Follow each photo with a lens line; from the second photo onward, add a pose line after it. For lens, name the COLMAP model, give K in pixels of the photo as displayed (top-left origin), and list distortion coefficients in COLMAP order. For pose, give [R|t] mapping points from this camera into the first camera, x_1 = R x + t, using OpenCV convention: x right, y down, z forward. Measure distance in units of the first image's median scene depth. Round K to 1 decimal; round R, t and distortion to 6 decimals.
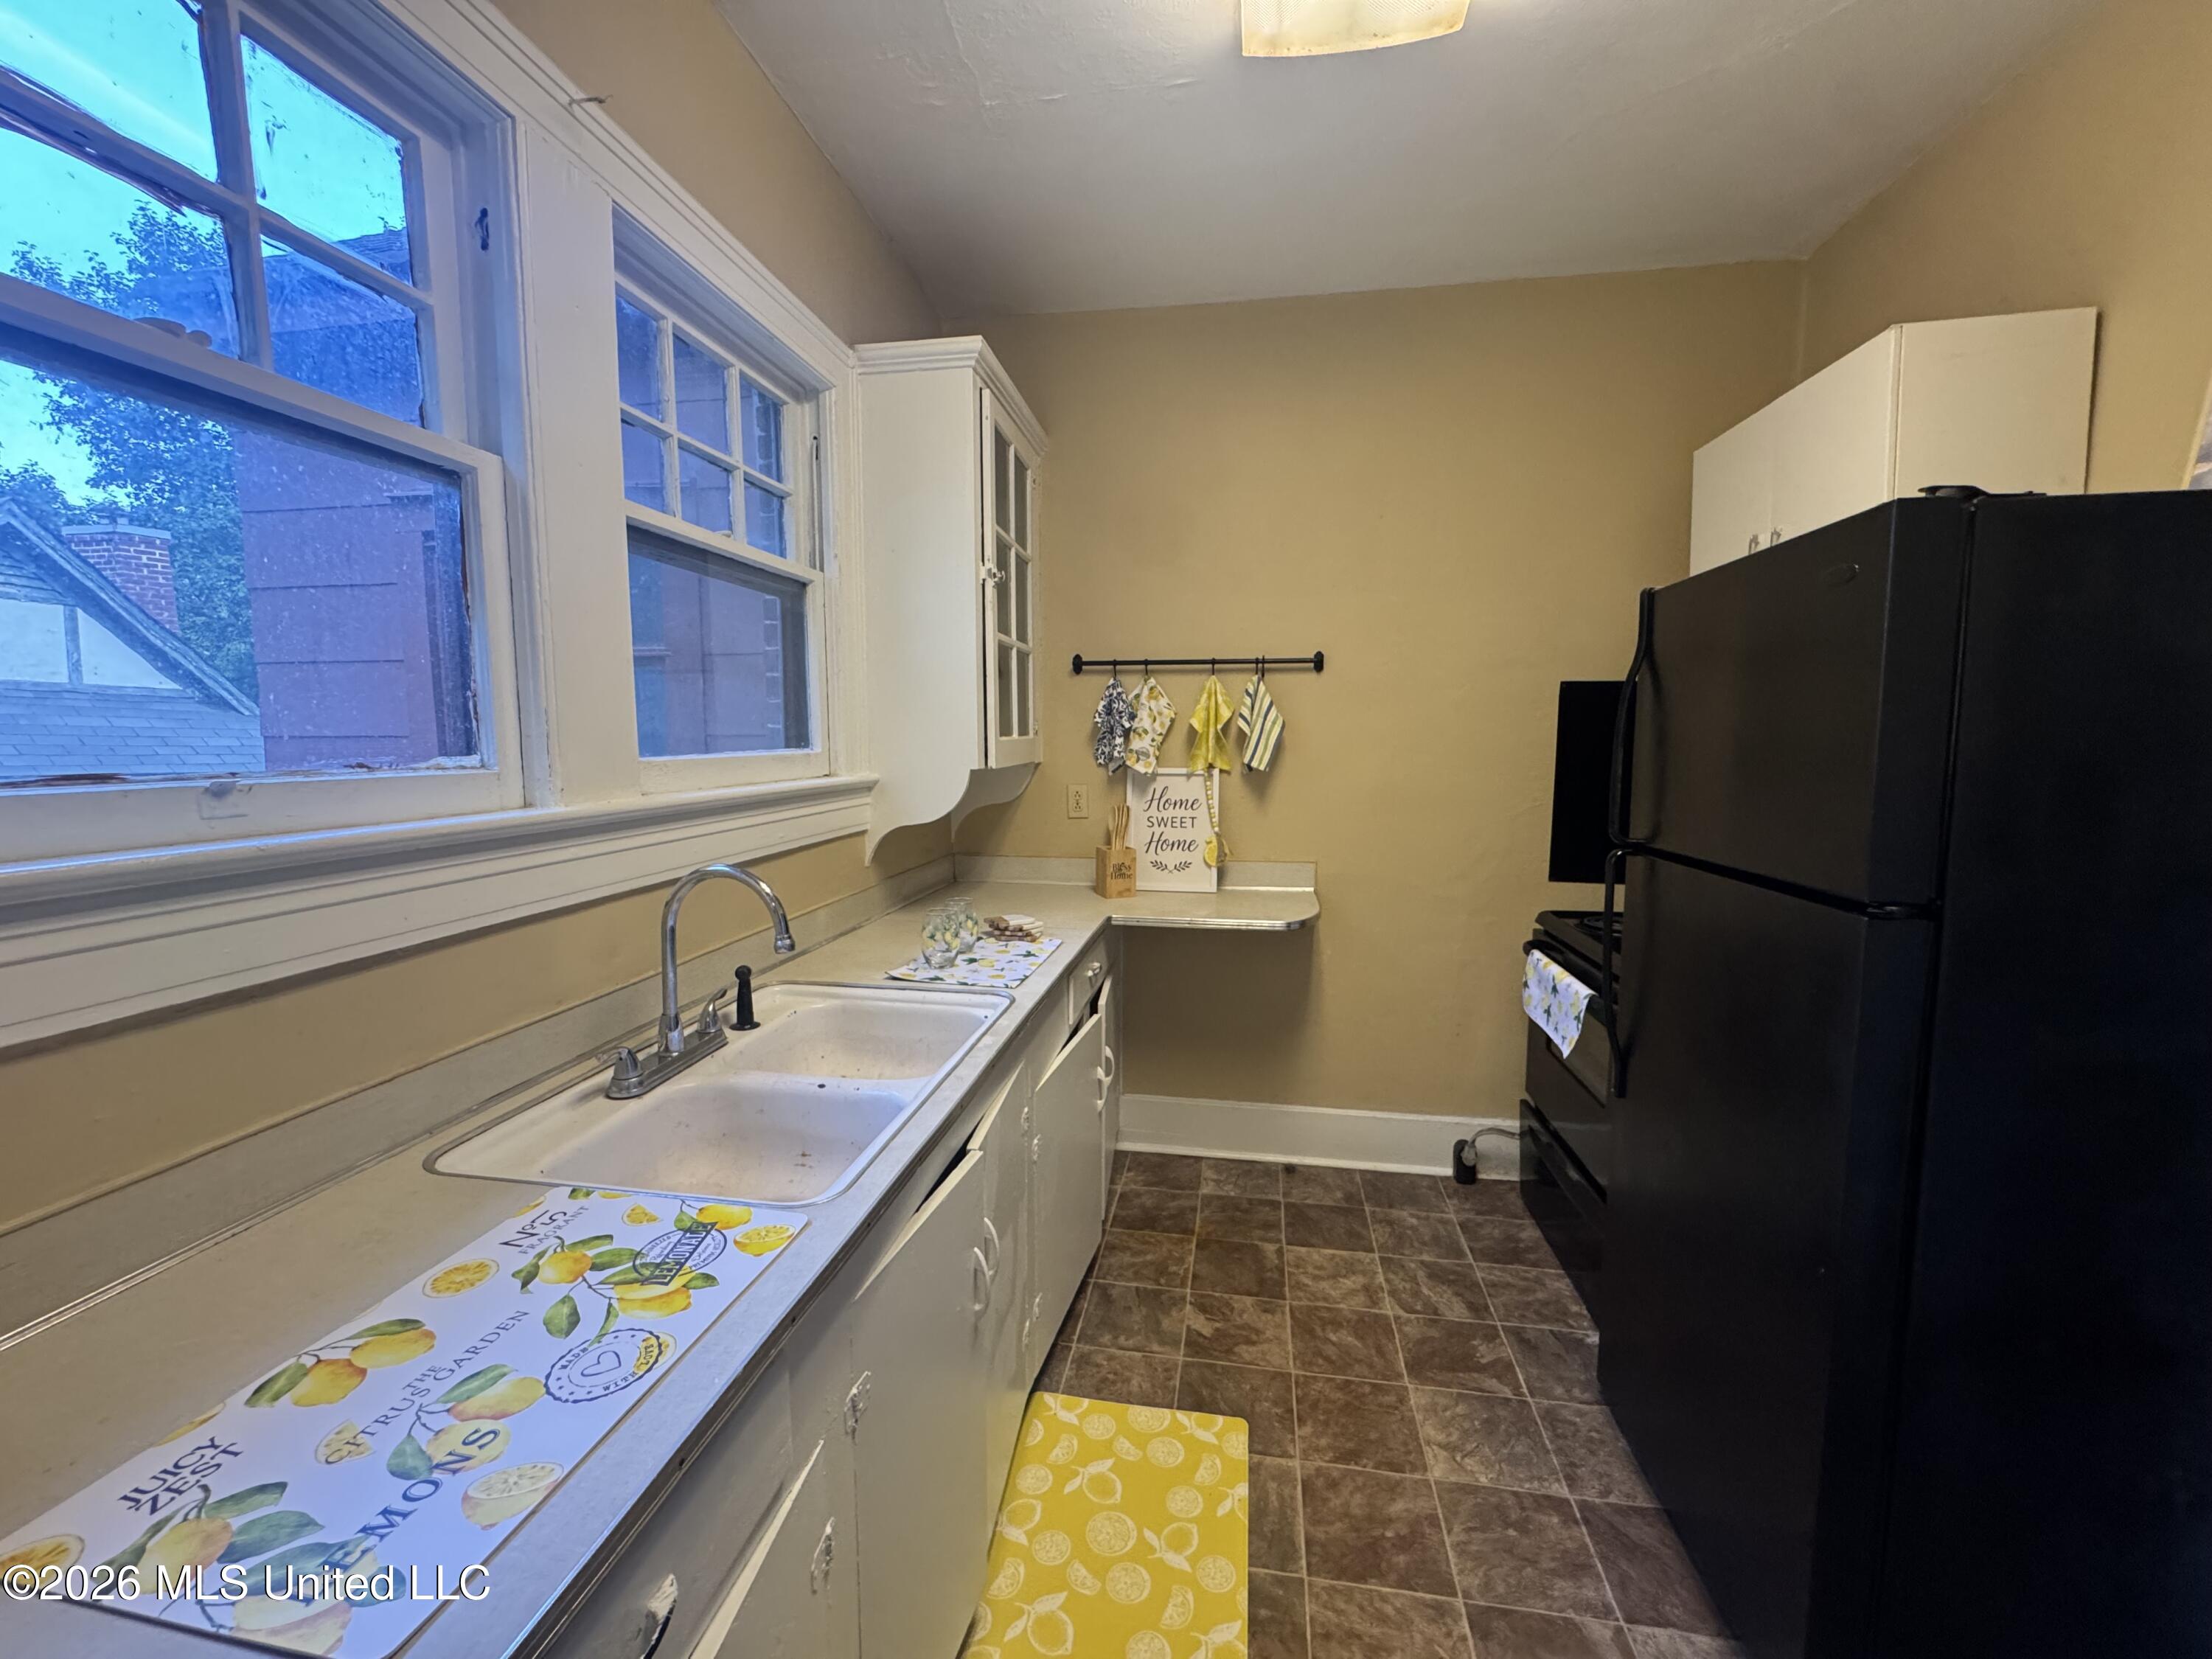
lens RADIAL K [[882.6, 0, 1105.7], [0, 882.6, 829.3], [0, 0, 1]] dist [-0.002526, 0.000771]
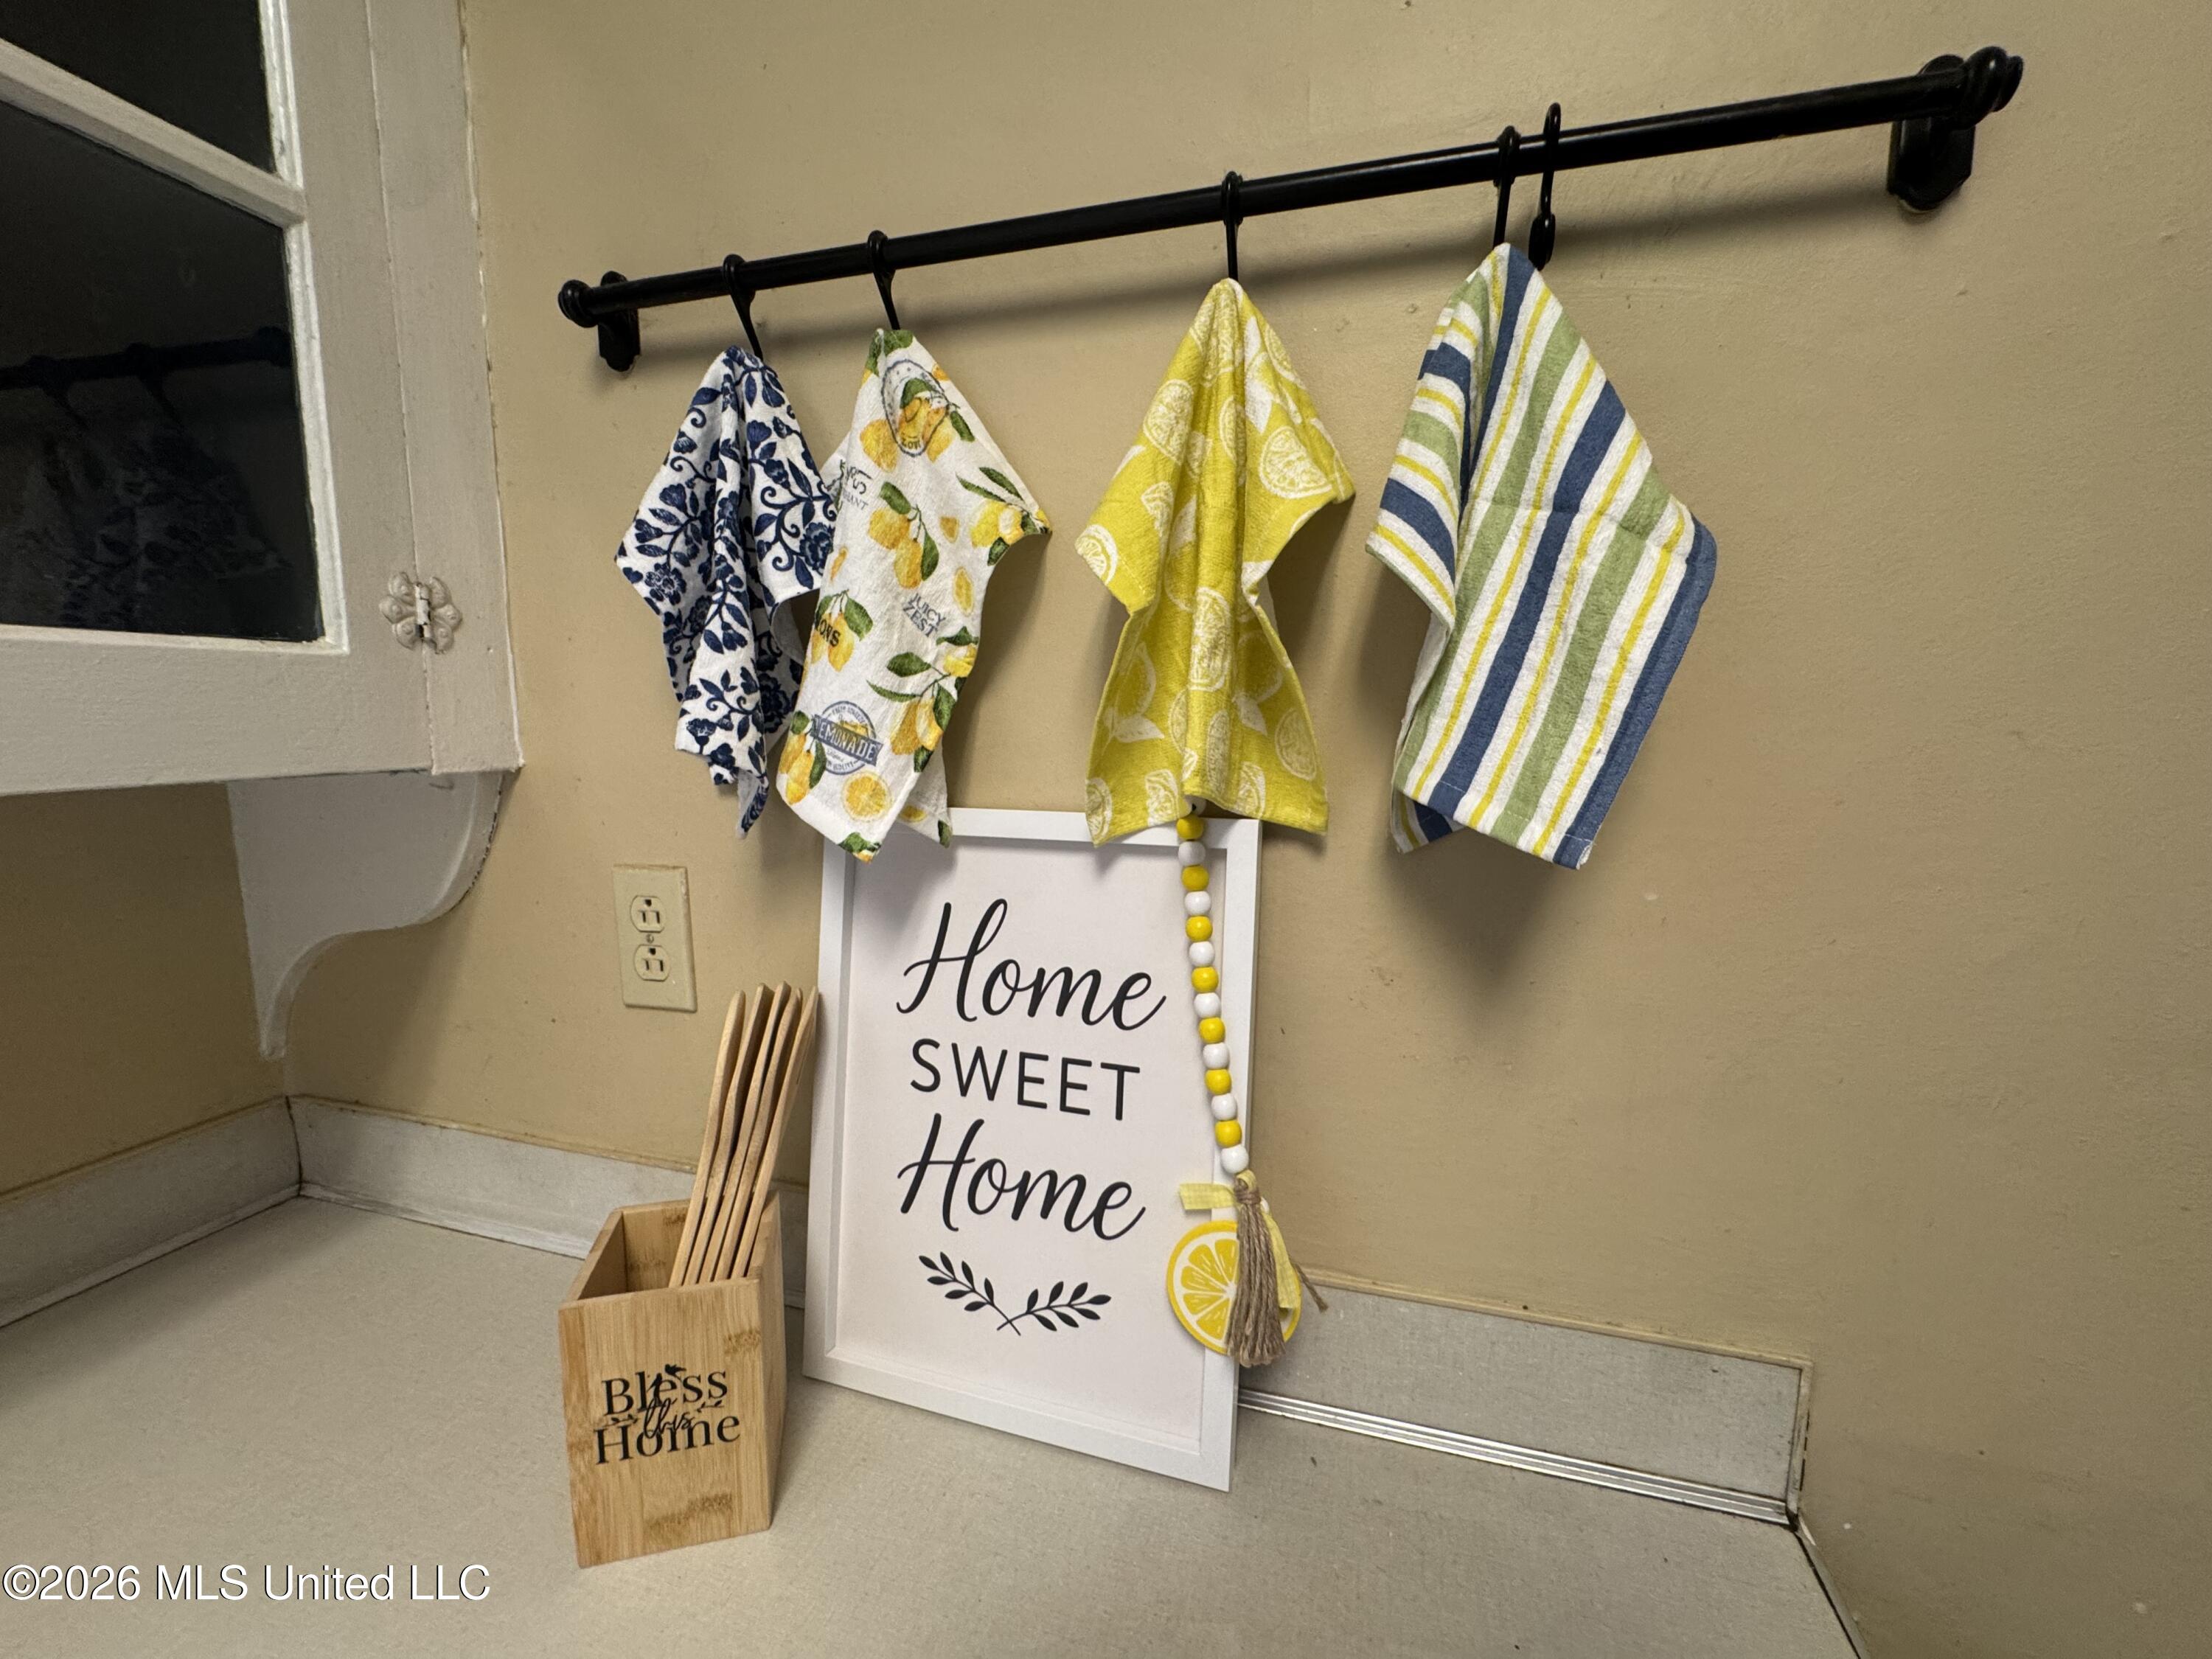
lens RADIAL K [[882.6, 0, 1100.7], [0, 882.6, 821.7], [0, 0, 1]] dist [-0.002526, 0.000771]
pose [[0.994098, 0.016733, -0.107188, 0.115305], [-0.015464, 0.999800, 0.012651, -0.070325], [0.107378, -0.010919, 0.994158, 0.813270]]
